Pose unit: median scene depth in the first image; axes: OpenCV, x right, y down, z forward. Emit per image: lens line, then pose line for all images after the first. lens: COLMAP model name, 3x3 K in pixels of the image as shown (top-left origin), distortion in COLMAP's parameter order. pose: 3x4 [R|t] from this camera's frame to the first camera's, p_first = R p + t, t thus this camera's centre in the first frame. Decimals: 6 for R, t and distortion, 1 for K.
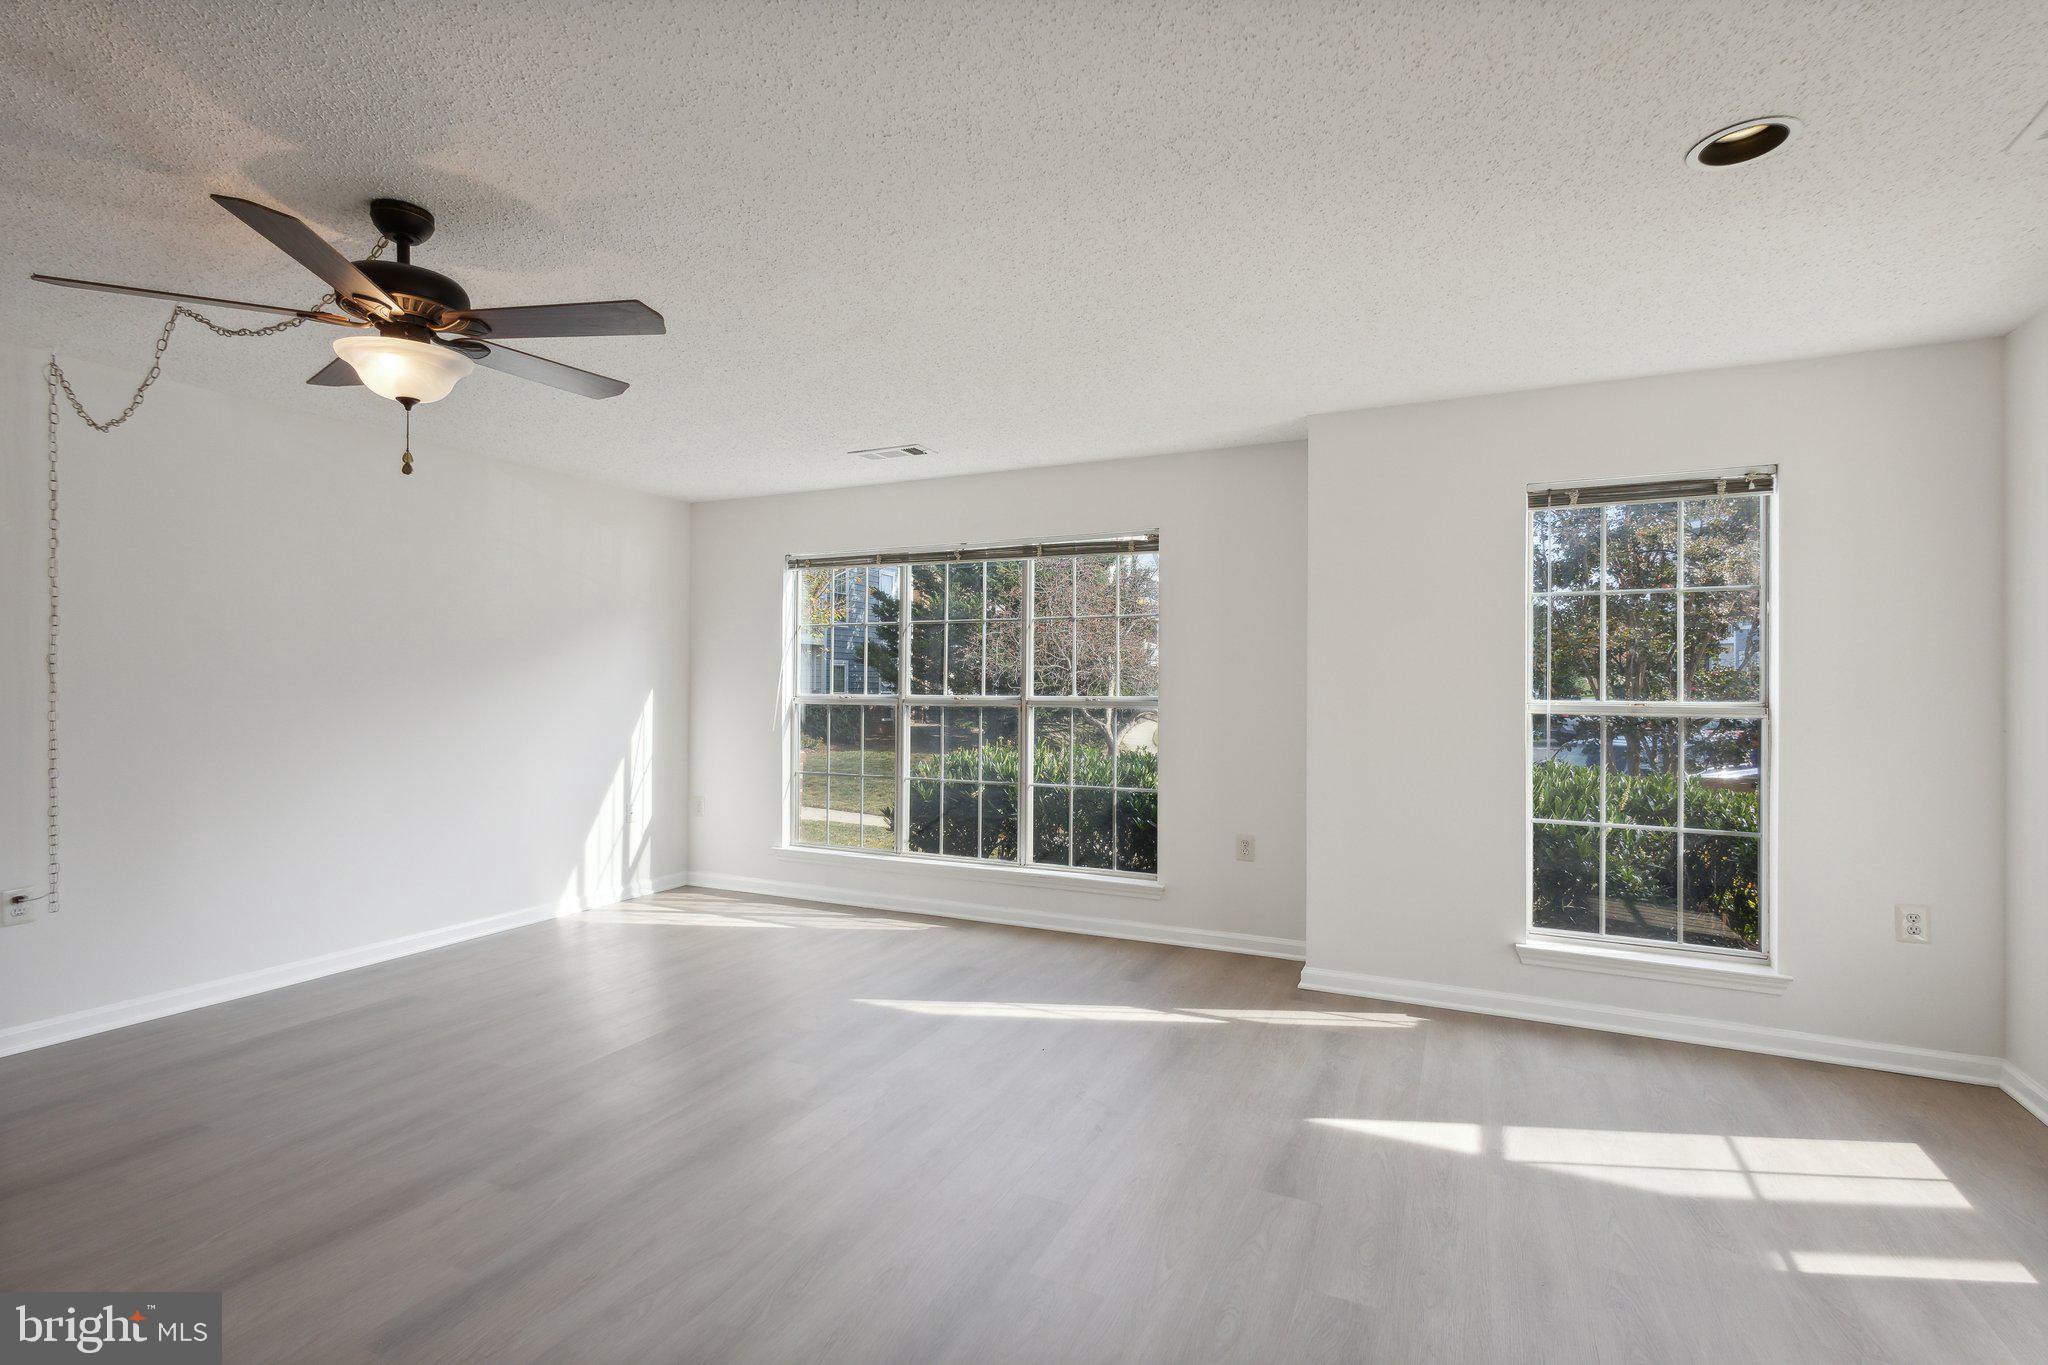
lens RADIAL K [[946.6, 0, 1024.0], [0, 946.6, 682.5], [0, 0, 1]] dist [0.012675, 0.000052]
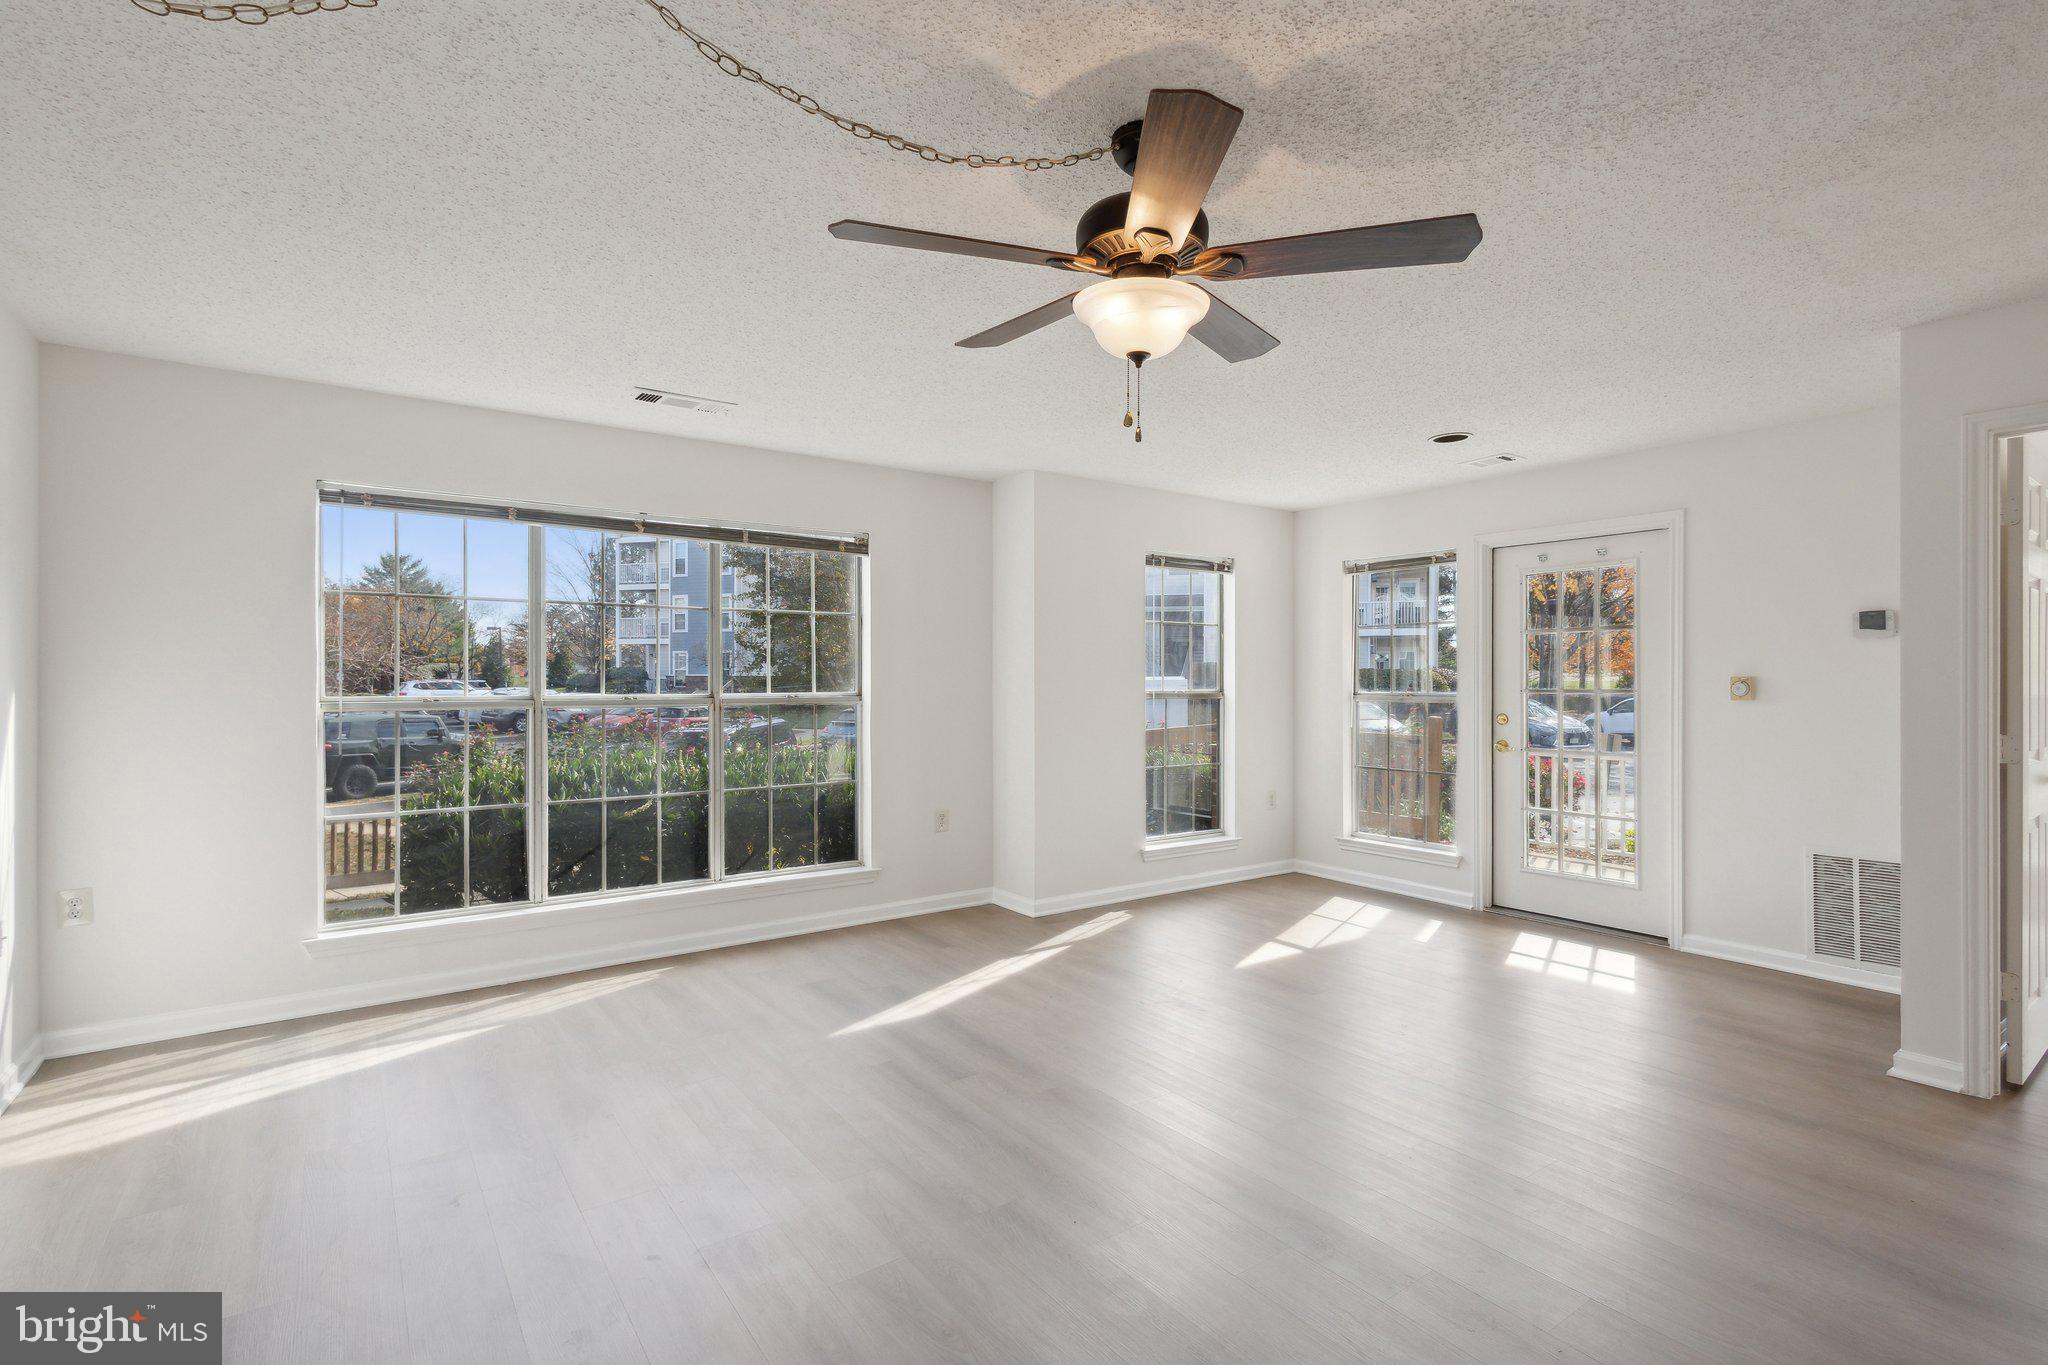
lens RADIAL K [[948.3, 0, 1024.2], [0, 948.3, 672.6], [0, 0, 1]] dist [0.013882, 0.000438]
pose [[0.493021, 0.003466, 0.870011, -0.774924], [-0.000331, 0.999993, -0.003797, -0.002824], [-0.870018, 0.001584, 0.493018, 0.356859]]
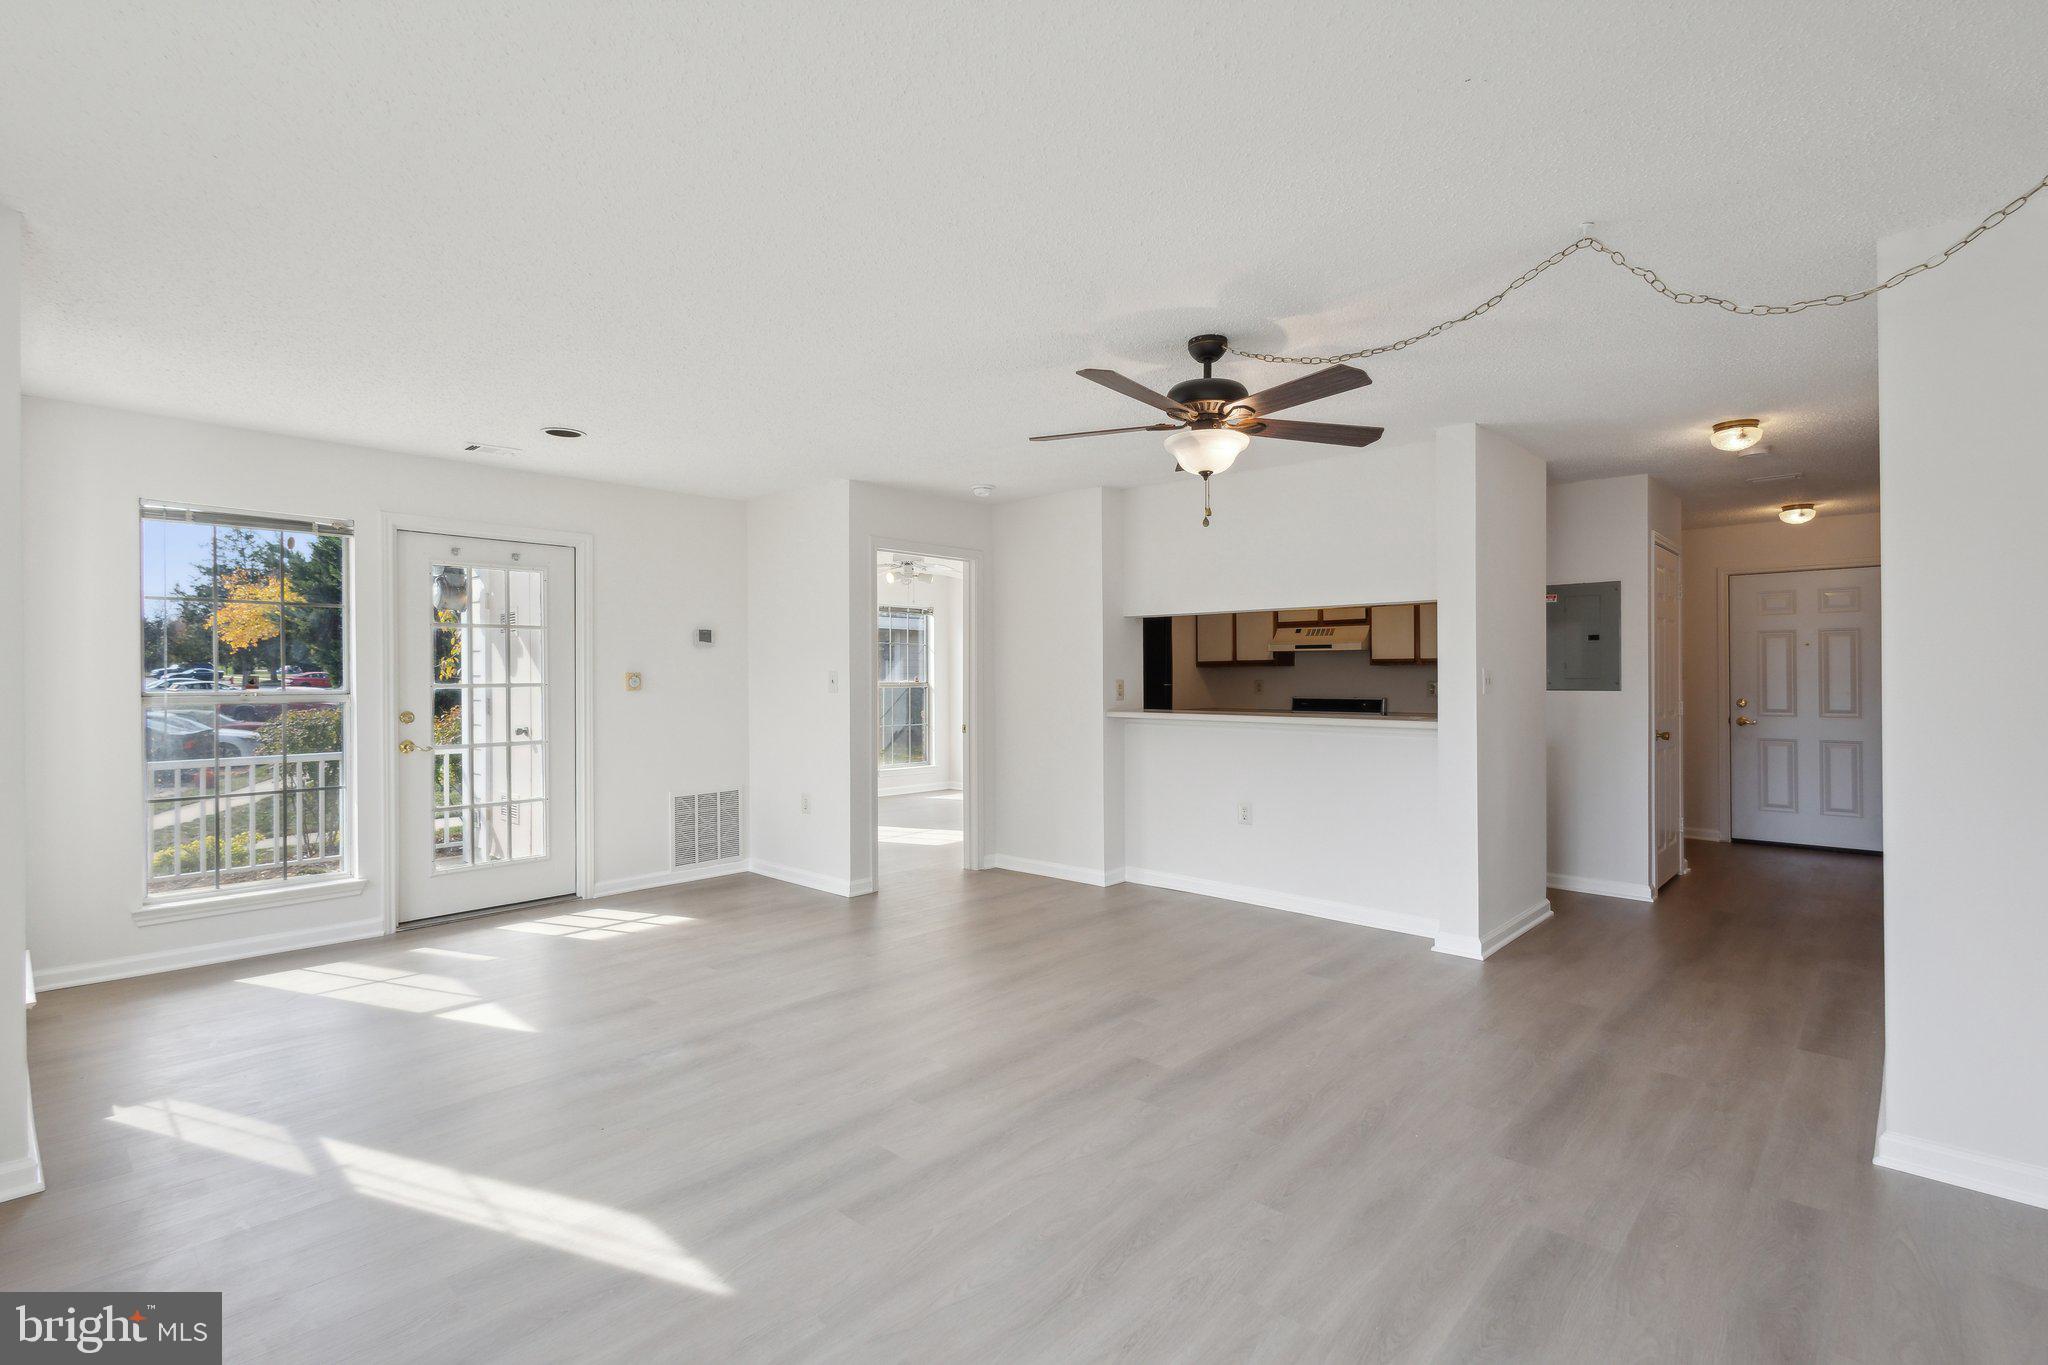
lens RADIAL K [[948.3, 0, 1024.2], [0, 948.3, 672.6], [0, 0, 1]] dist [0.013882, 0.000438]
pose [[-0.953218, -0.001020, 0.302282, -0.435347], [-0.002301, 0.999990, -0.003883, 0.001244], [-0.302275, -0.004397, -0.953211, 1.286171]]
